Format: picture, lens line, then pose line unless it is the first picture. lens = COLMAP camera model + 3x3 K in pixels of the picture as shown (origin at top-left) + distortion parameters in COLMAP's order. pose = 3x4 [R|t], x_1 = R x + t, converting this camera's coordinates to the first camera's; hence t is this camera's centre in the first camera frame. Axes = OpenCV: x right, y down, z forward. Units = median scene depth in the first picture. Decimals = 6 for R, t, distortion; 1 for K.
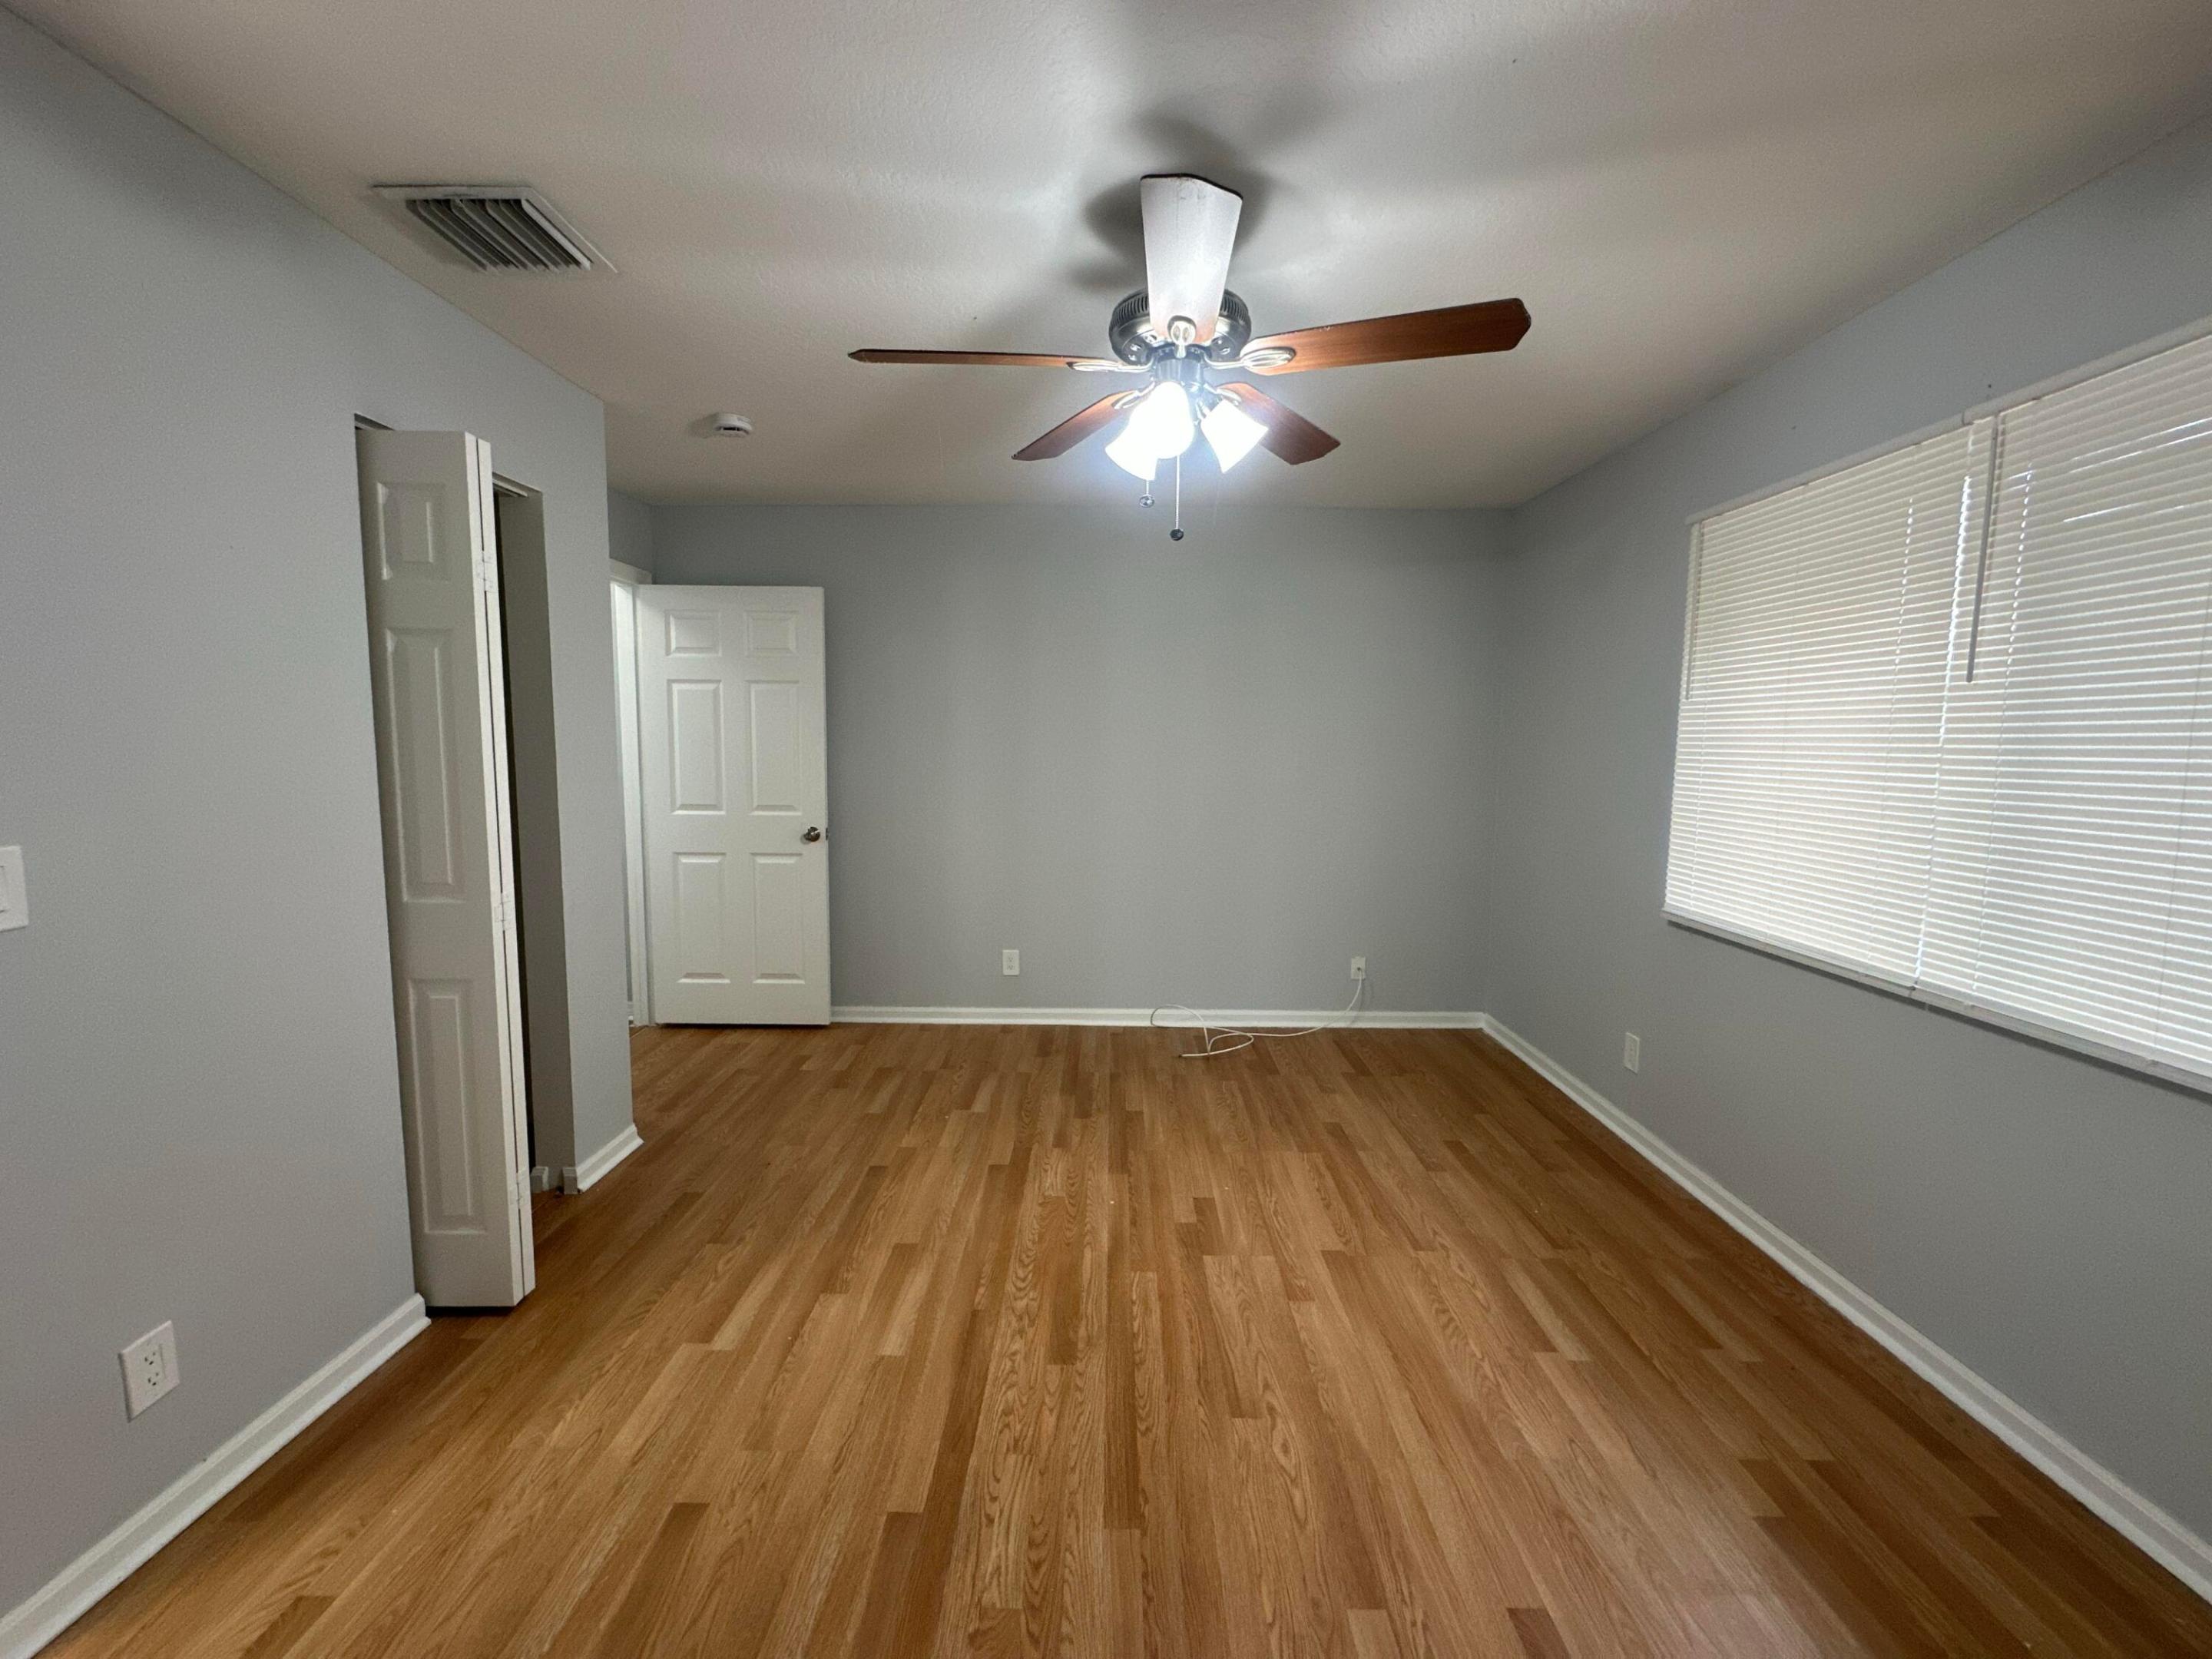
lens RADIAL K [[881.3, 0, 1104.3], [0, 881.3, 829.0], [0, 0, 1]] dist [-0.006608, -0.000131]
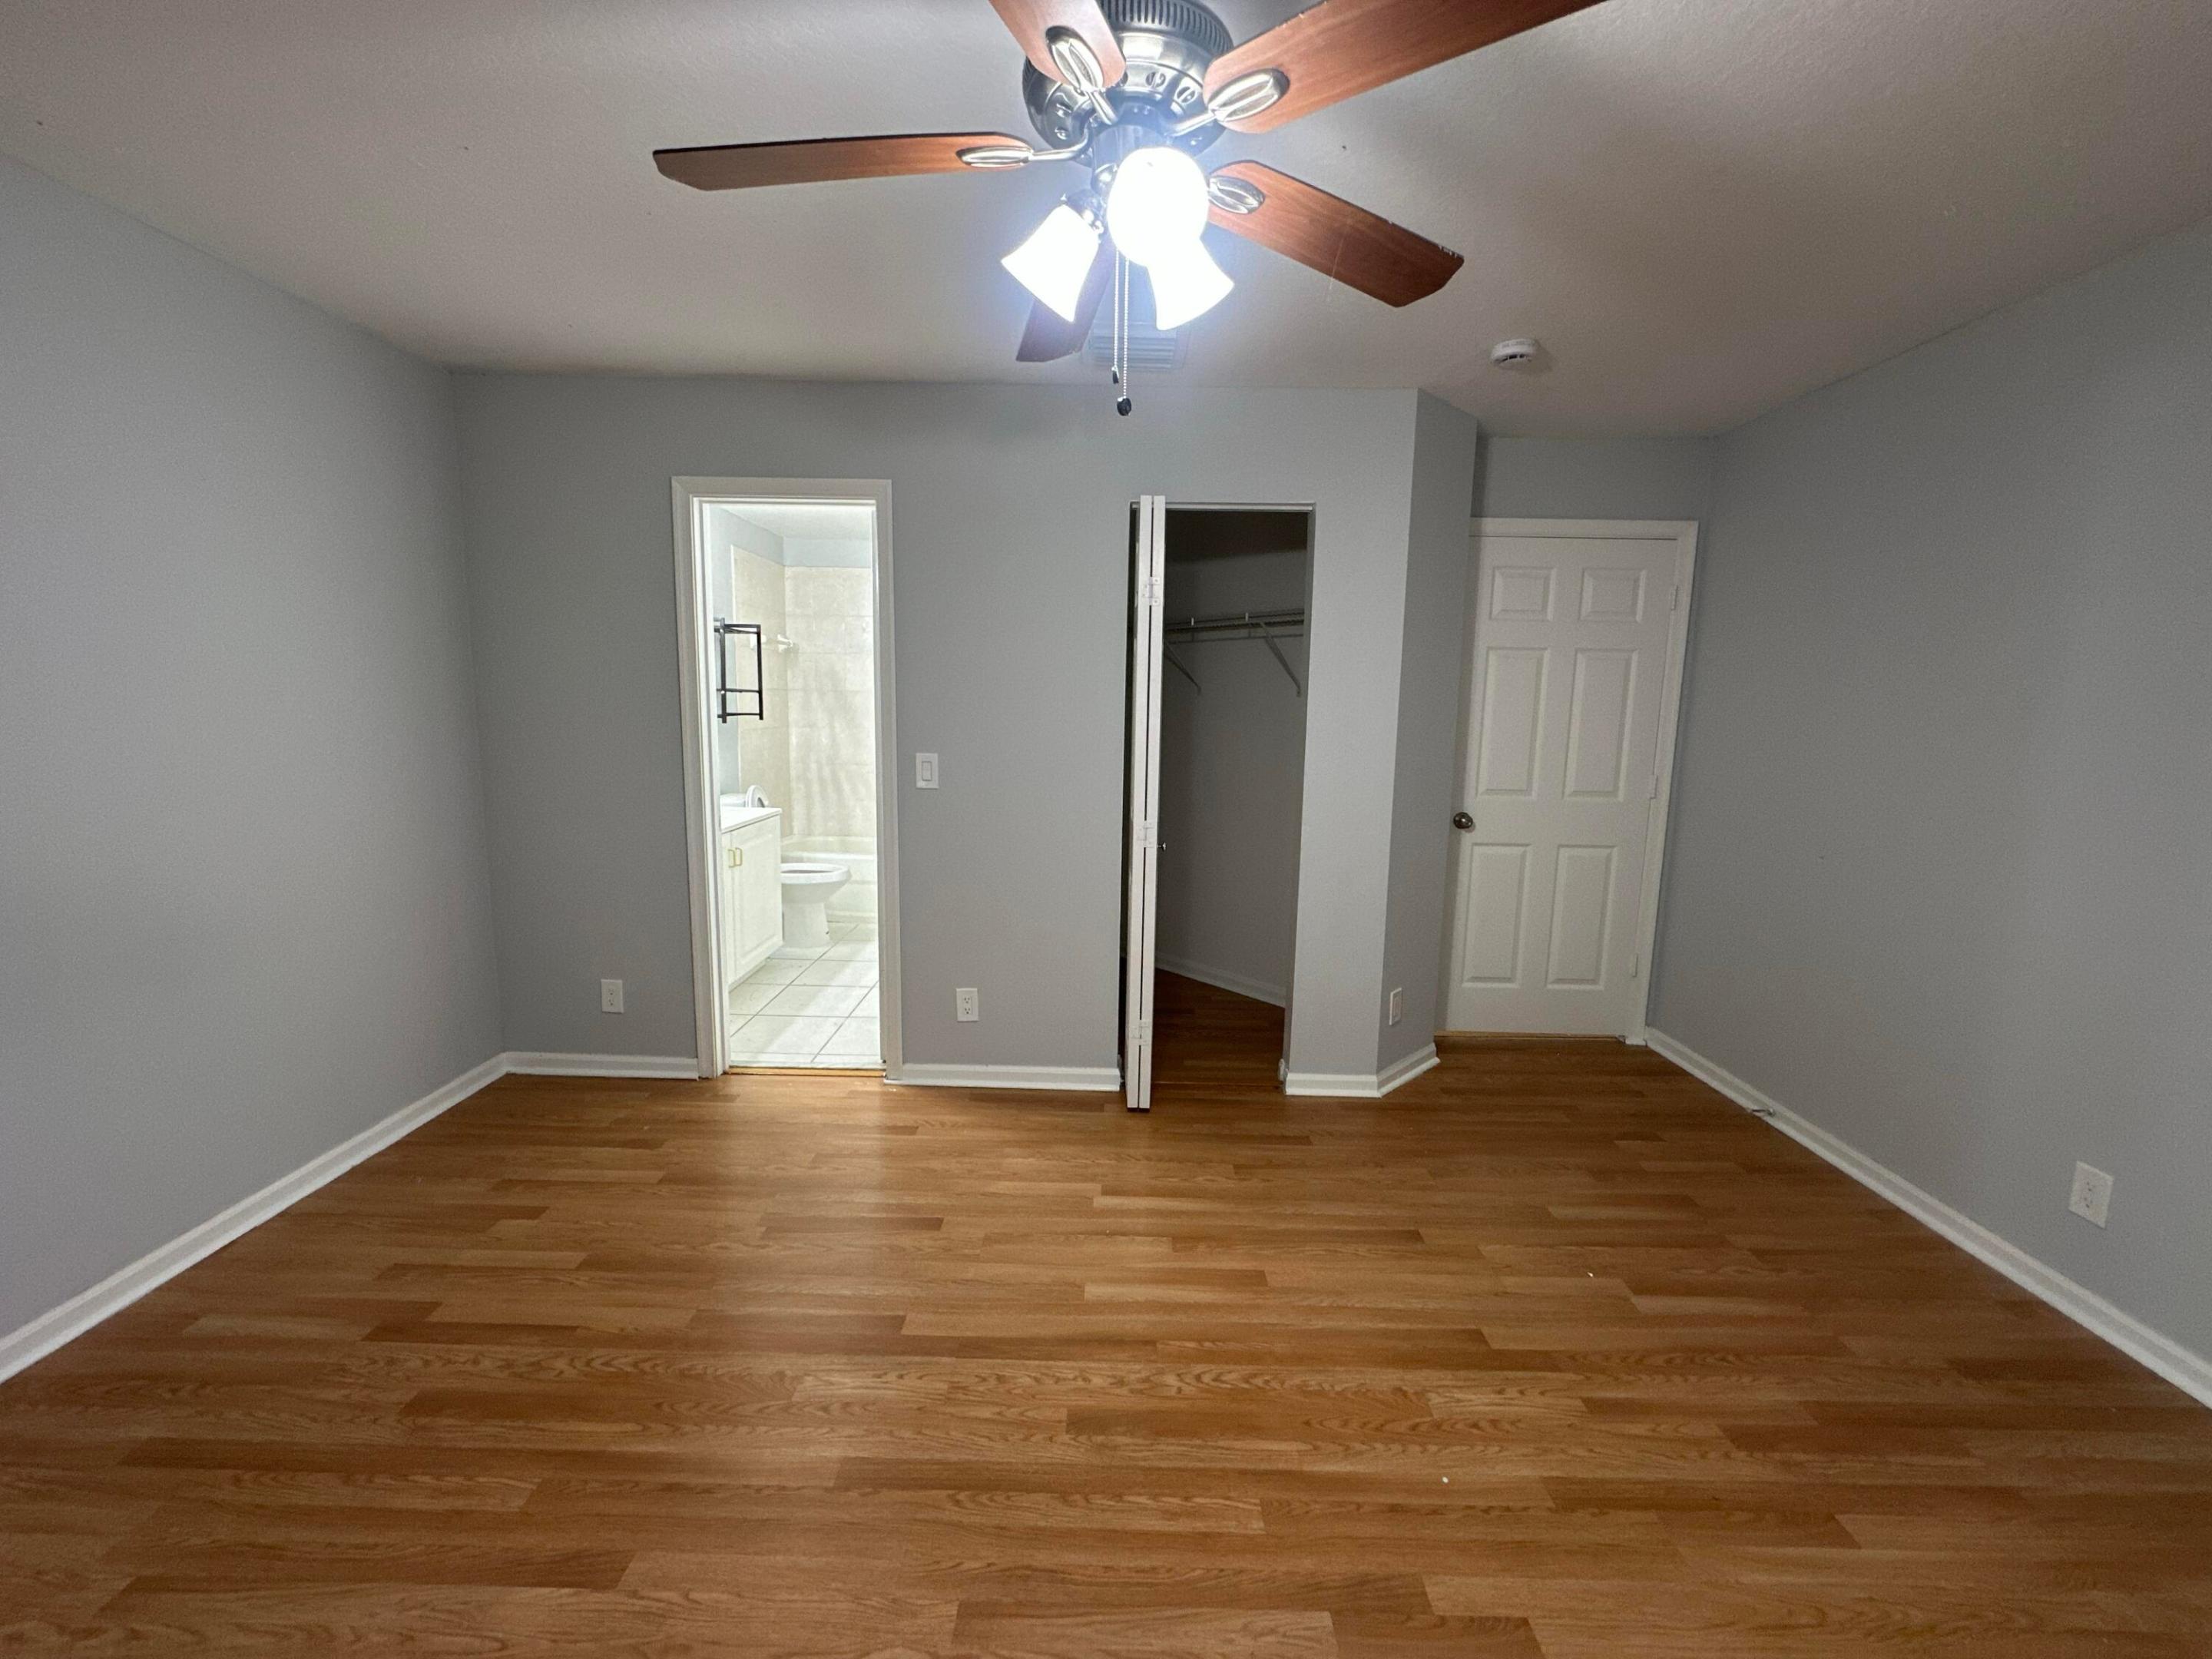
lens RADIAL K [[881.3, 0, 1104.3], [0, 881.3, 829.0], [0, 0, 1]] dist [-0.006608, -0.000131]
pose [[-0.005520, 0.131888, -0.991249, 0.721238], [-0.114956, 0.984609, 0.131644, -0.093122], [0.993355, 0.114677, 0.009726, 0.926737]]
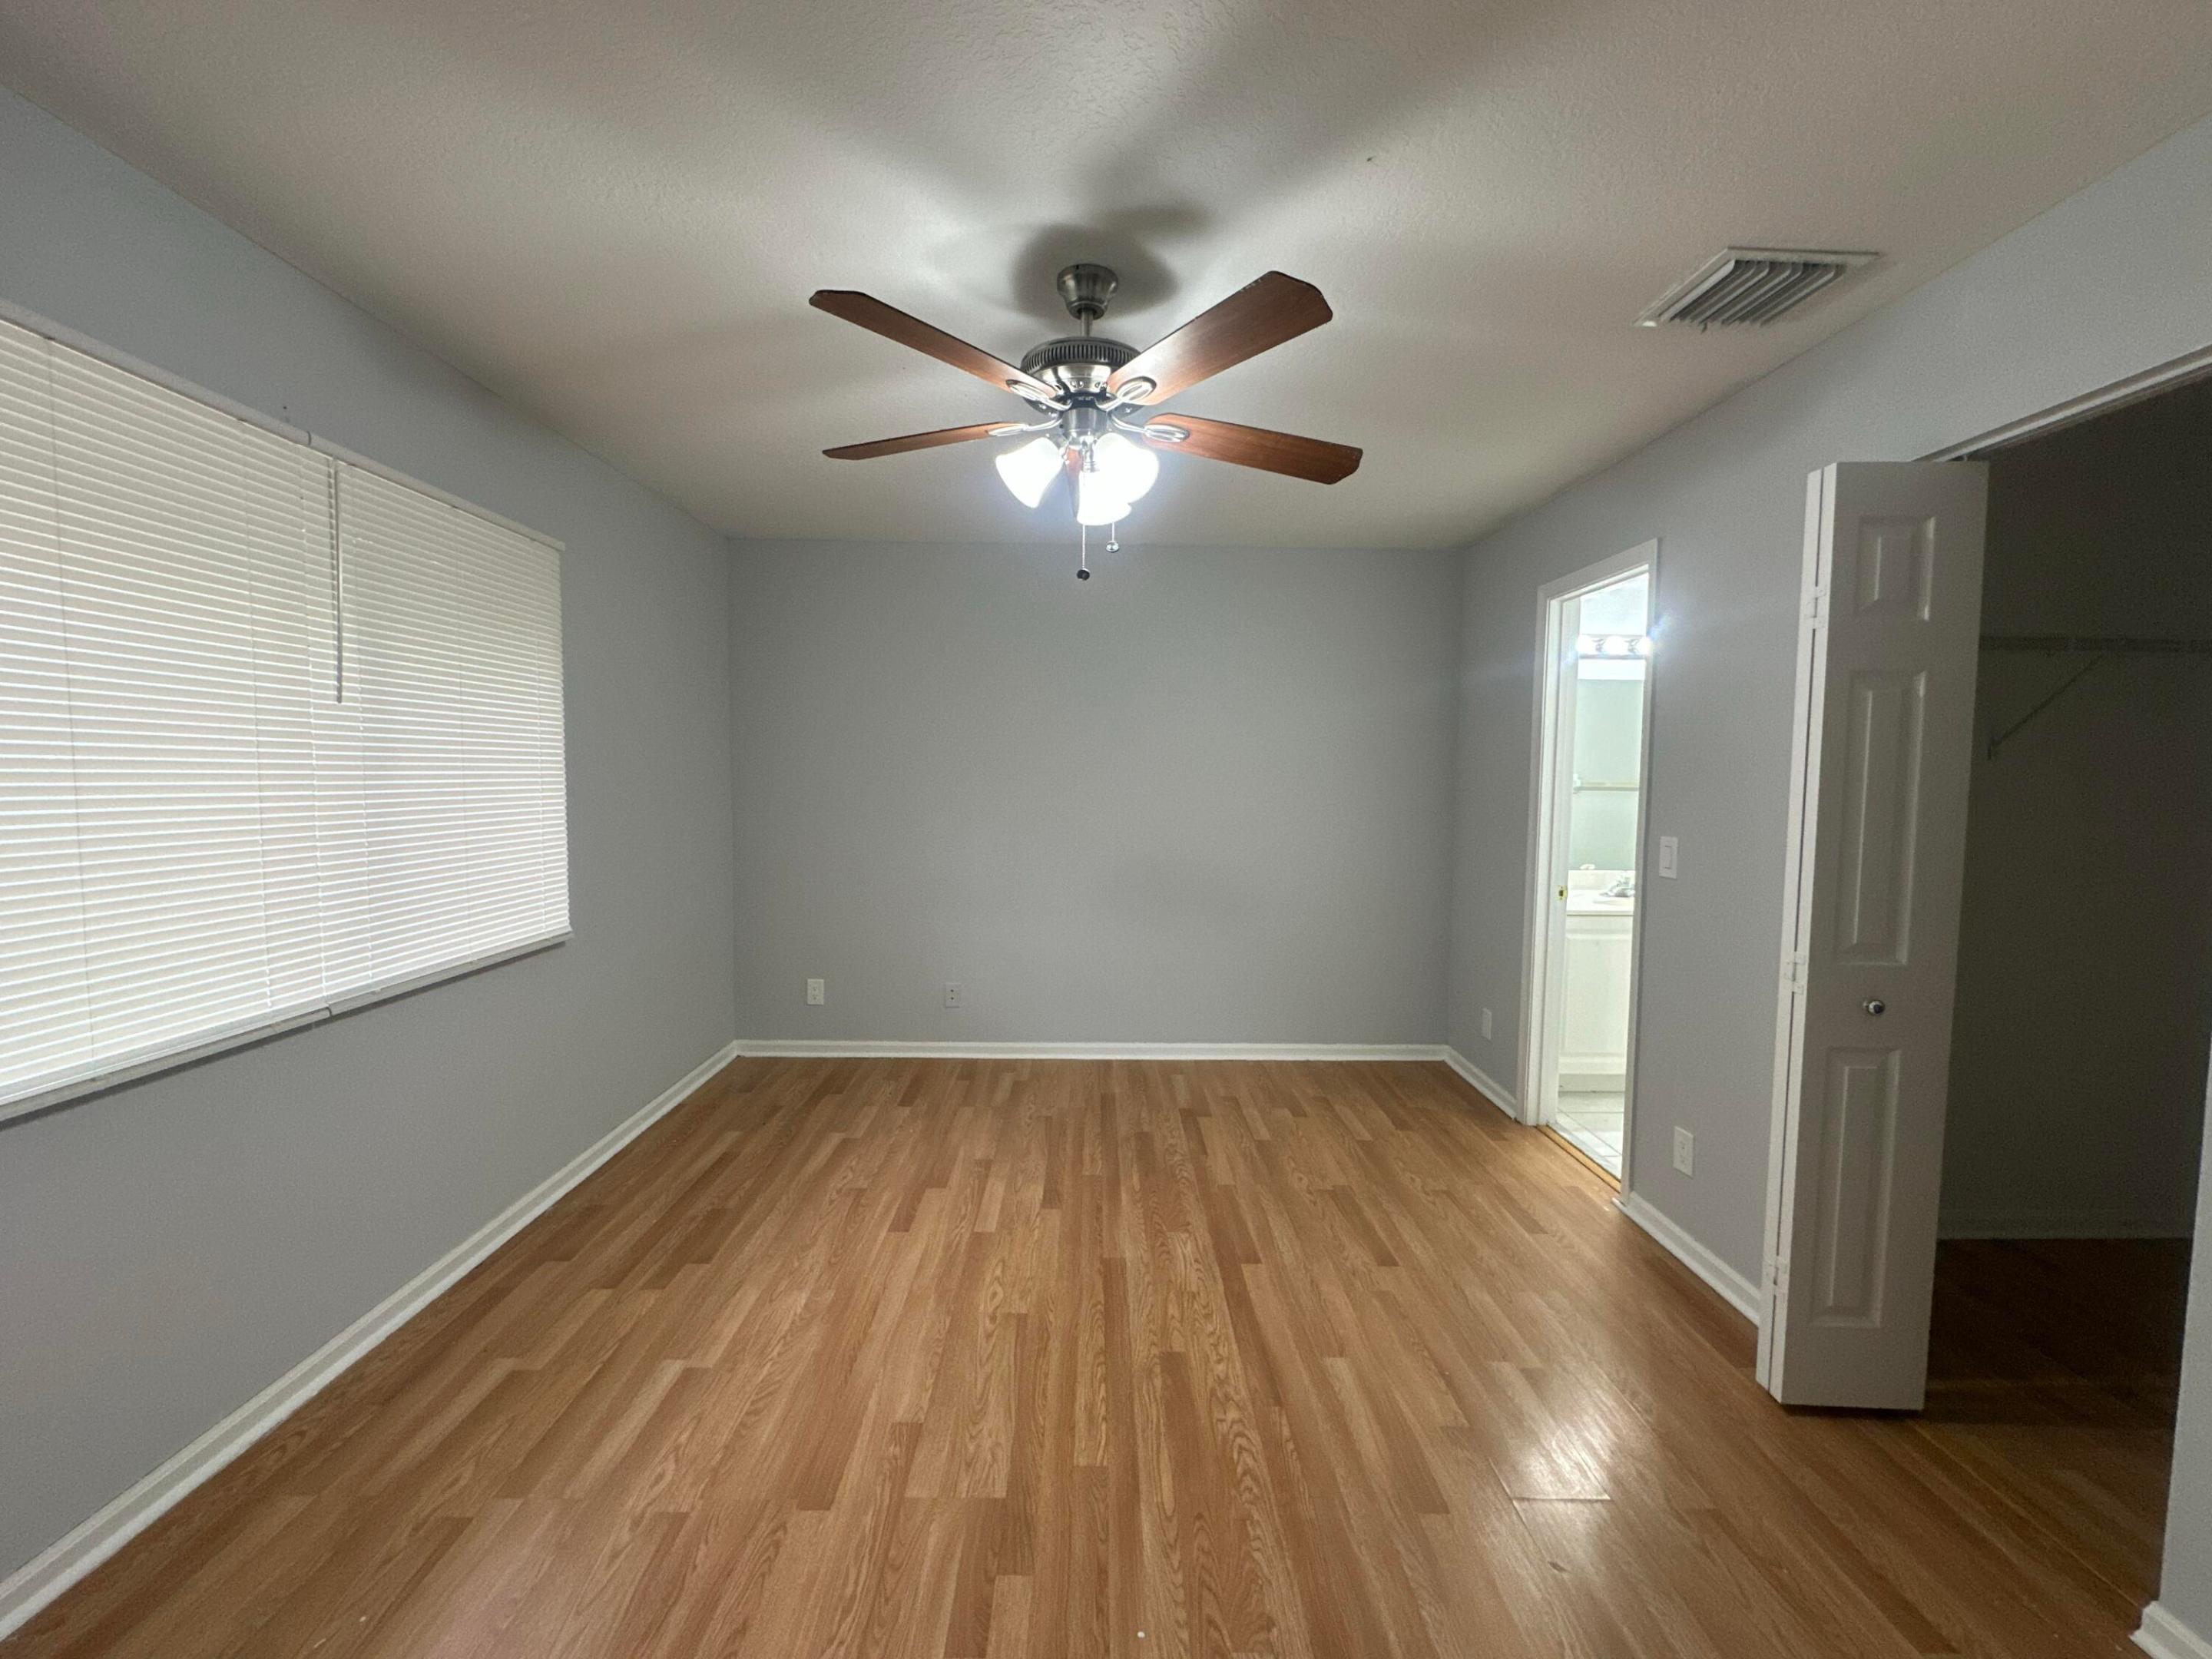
lens RADIAL K [[881.3, 0, 1104.3], [0, 881.3, 829.0], [0, 0, 1]] dist [-0.006608, -0.000131]
pose [[-0.999568, -0.019392, -0.022094, 0.068684], [-0.022697, 0.986730, 0.160776, -0.188463], [0.018683, 0.161208, -0.986744, 1.891215]]
